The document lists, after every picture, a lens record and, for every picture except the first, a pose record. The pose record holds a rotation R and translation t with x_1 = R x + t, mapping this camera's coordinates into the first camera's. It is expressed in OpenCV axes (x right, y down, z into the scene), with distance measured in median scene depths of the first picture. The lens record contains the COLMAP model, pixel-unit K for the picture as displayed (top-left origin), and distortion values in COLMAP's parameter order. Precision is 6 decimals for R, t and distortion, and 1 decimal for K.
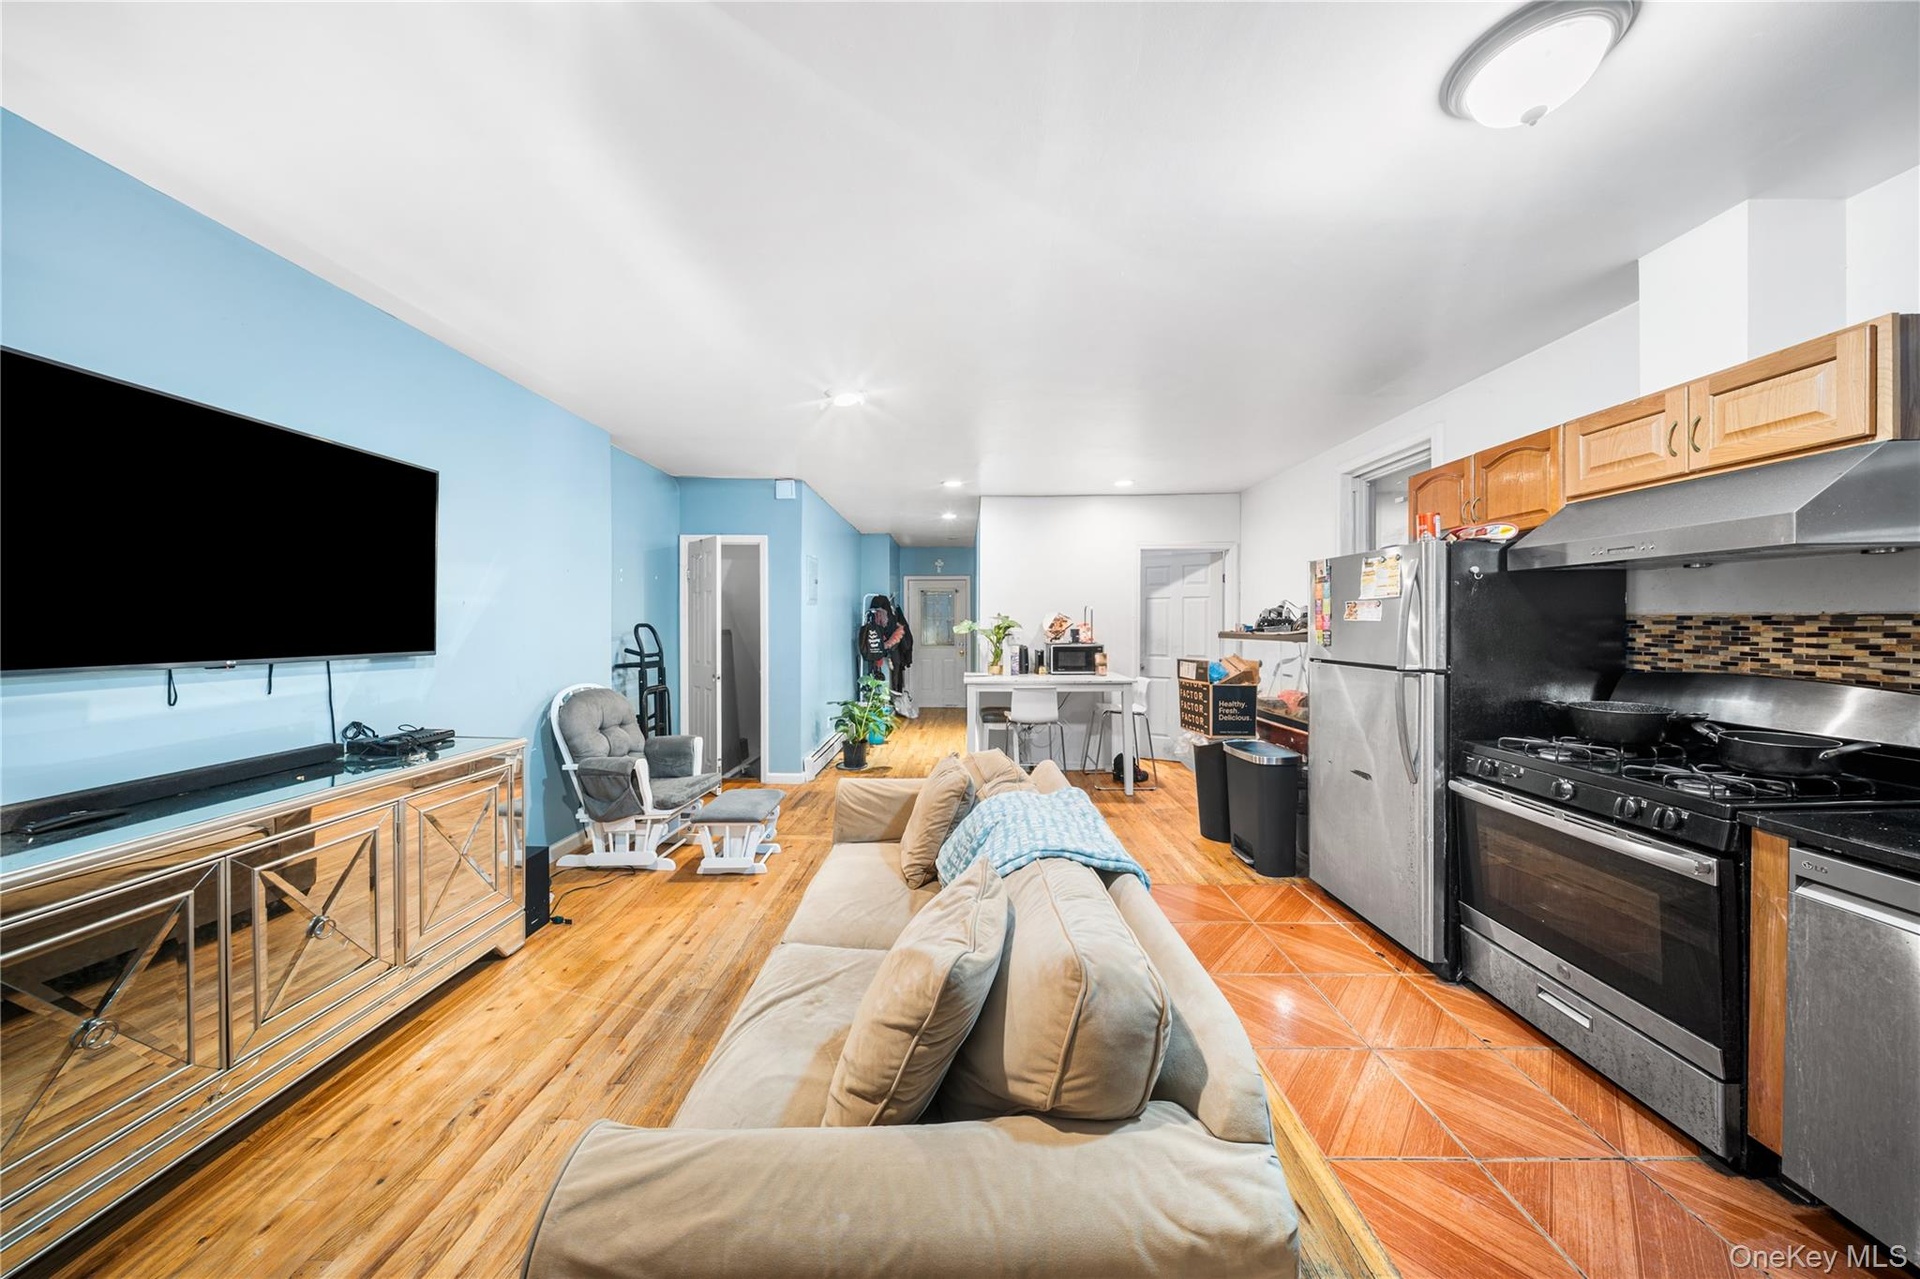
lens RADIAL K [[575.9, 0, 964.2], [0, 575.9, 631.0], [0, 0, 1]] dist [0.006660, -0.004019]
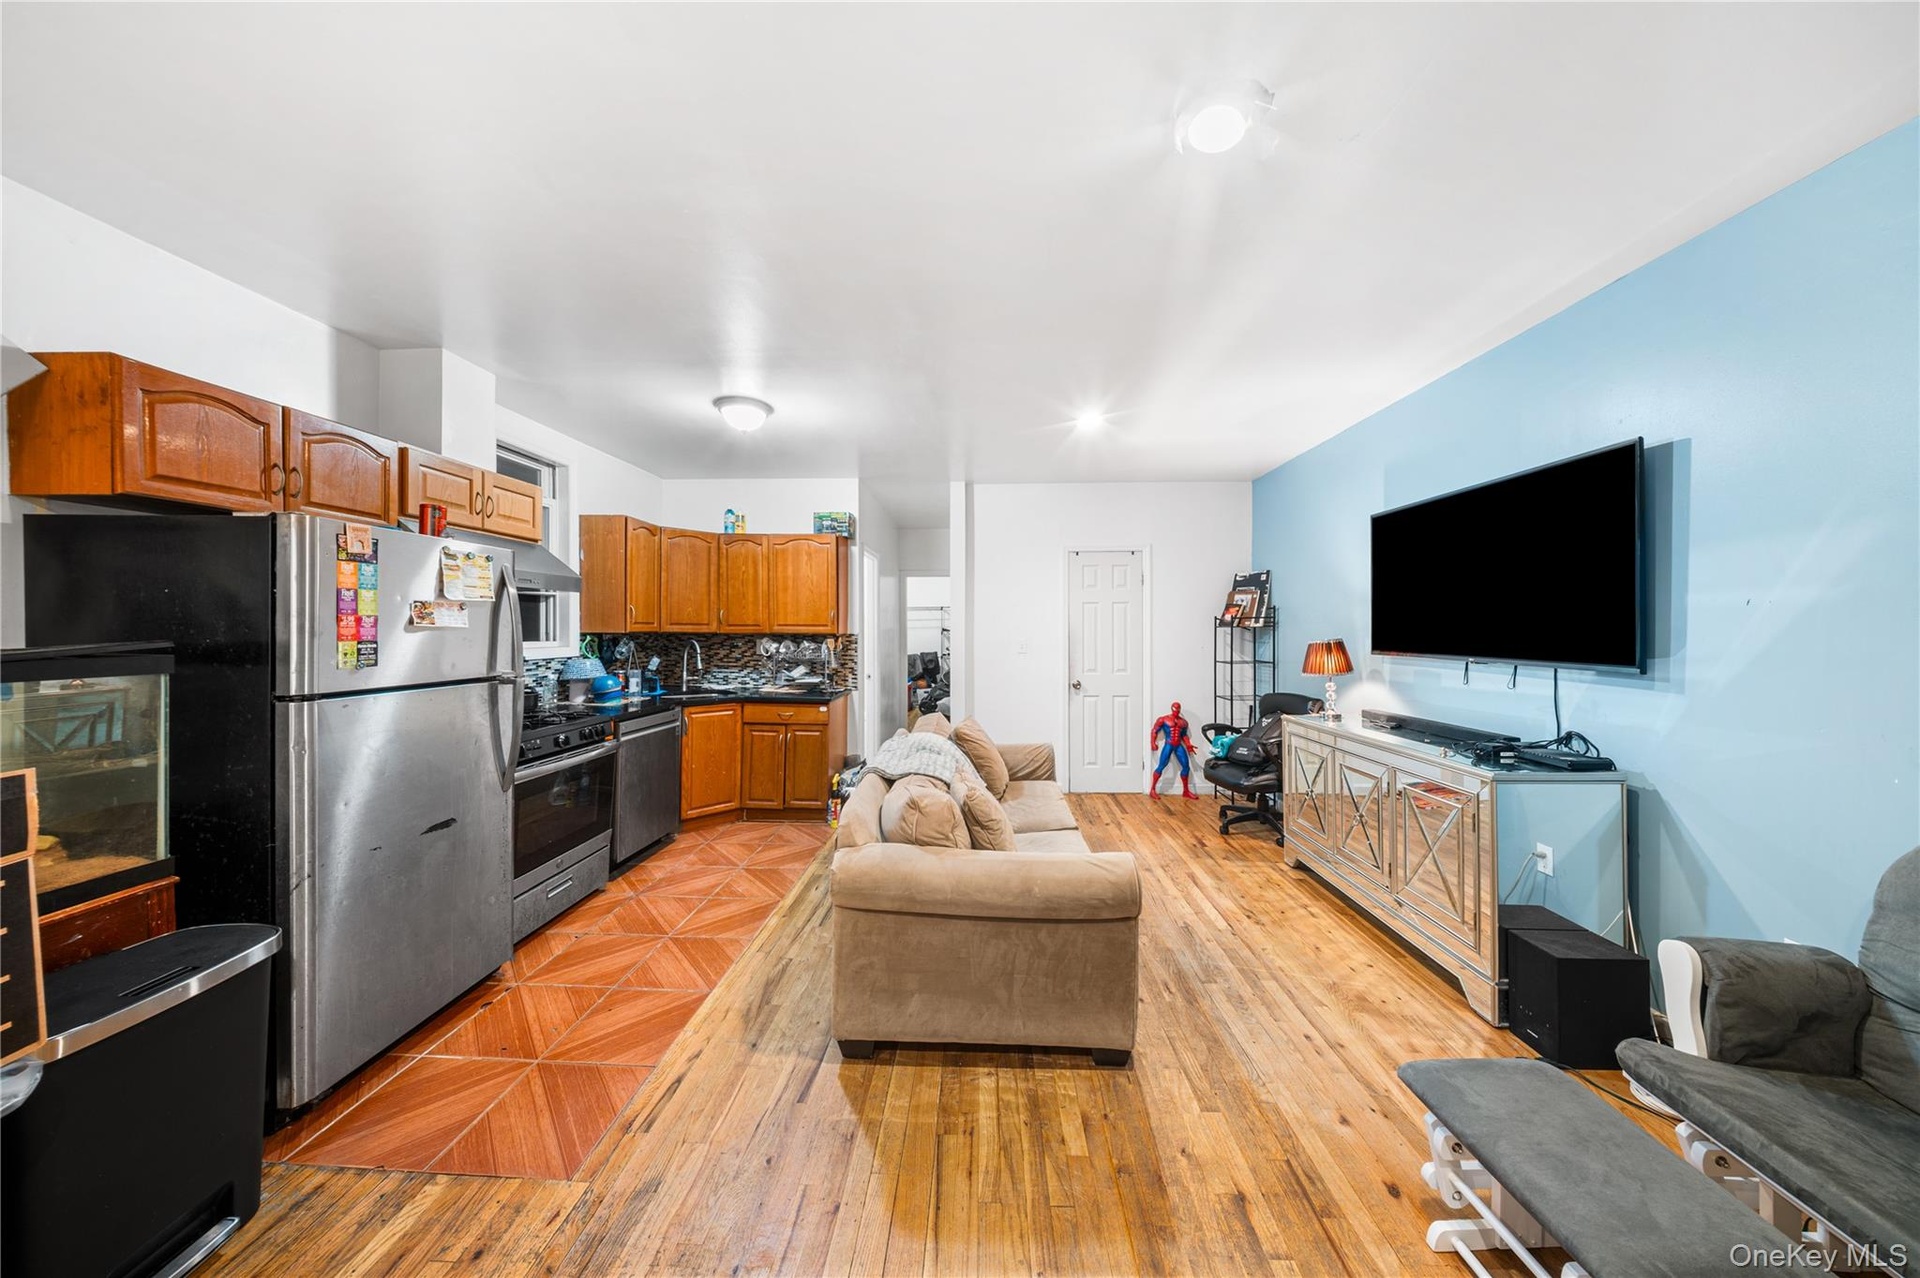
lens RADIAL K [[575.9, 0, 964.2], [0, 575.9, 630.5], [0, 0, 1]] dist [0.006660, -0.004019]
pose [[-0.999636, -0.002718, 0.026851, -0.037781], [-0.002275, 0.999861, 0.016494, -0.033966], [-0.026892, 0.016427, -0.999503, 2.196353]]
